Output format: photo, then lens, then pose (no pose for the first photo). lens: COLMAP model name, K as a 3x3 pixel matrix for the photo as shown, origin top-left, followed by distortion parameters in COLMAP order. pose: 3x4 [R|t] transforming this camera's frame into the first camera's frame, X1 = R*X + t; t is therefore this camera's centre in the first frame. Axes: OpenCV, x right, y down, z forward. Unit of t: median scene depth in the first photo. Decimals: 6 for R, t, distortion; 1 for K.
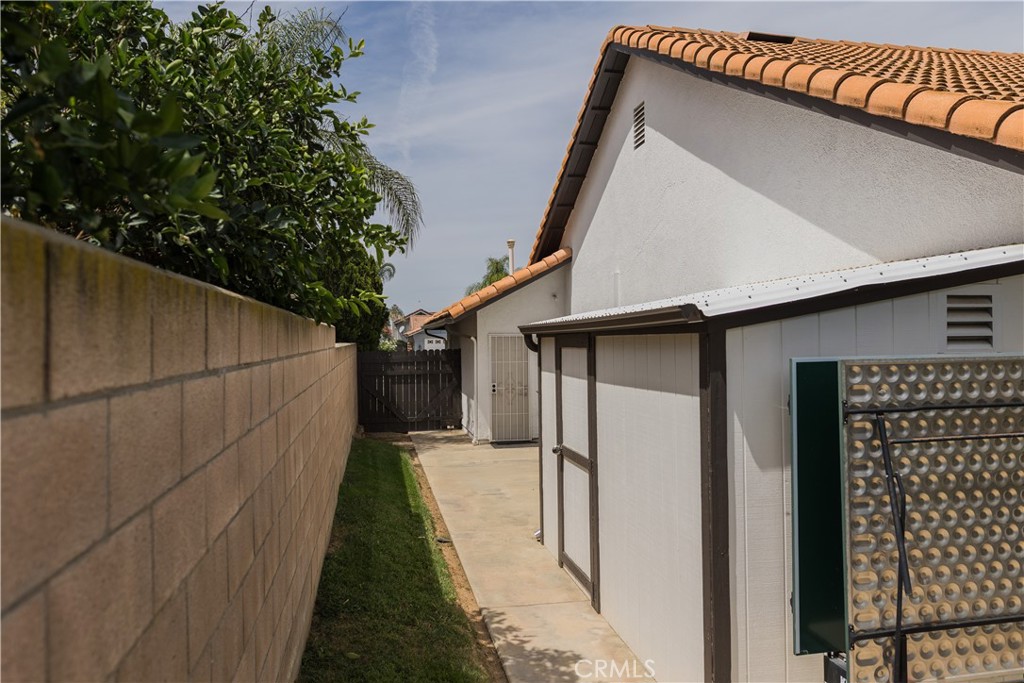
lens RADIAL K [[721.7, 0, 520.9], [0, 721.7, 343.3], [0, 0, 1]] dist [0.000636, -0.000496]
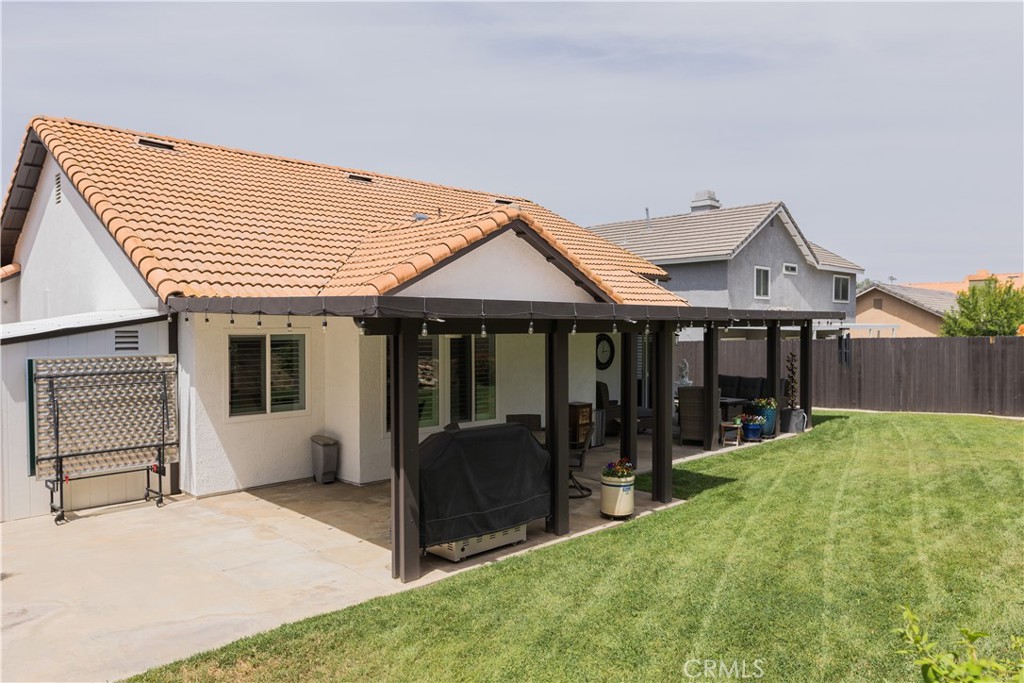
lens RADIAL K [[721.7, 0, 520.9], [0, 721.7, 343.3], [0, 0, 1]] dist [0.000636, -0.000496]
pose [[0.836744, -0.006959, 0.547550, 0.482568], [-0.002085, 0.999871, 0.015895, -0.079948], [-0.547591, -0.014442, 0.836622, -2.209030]]
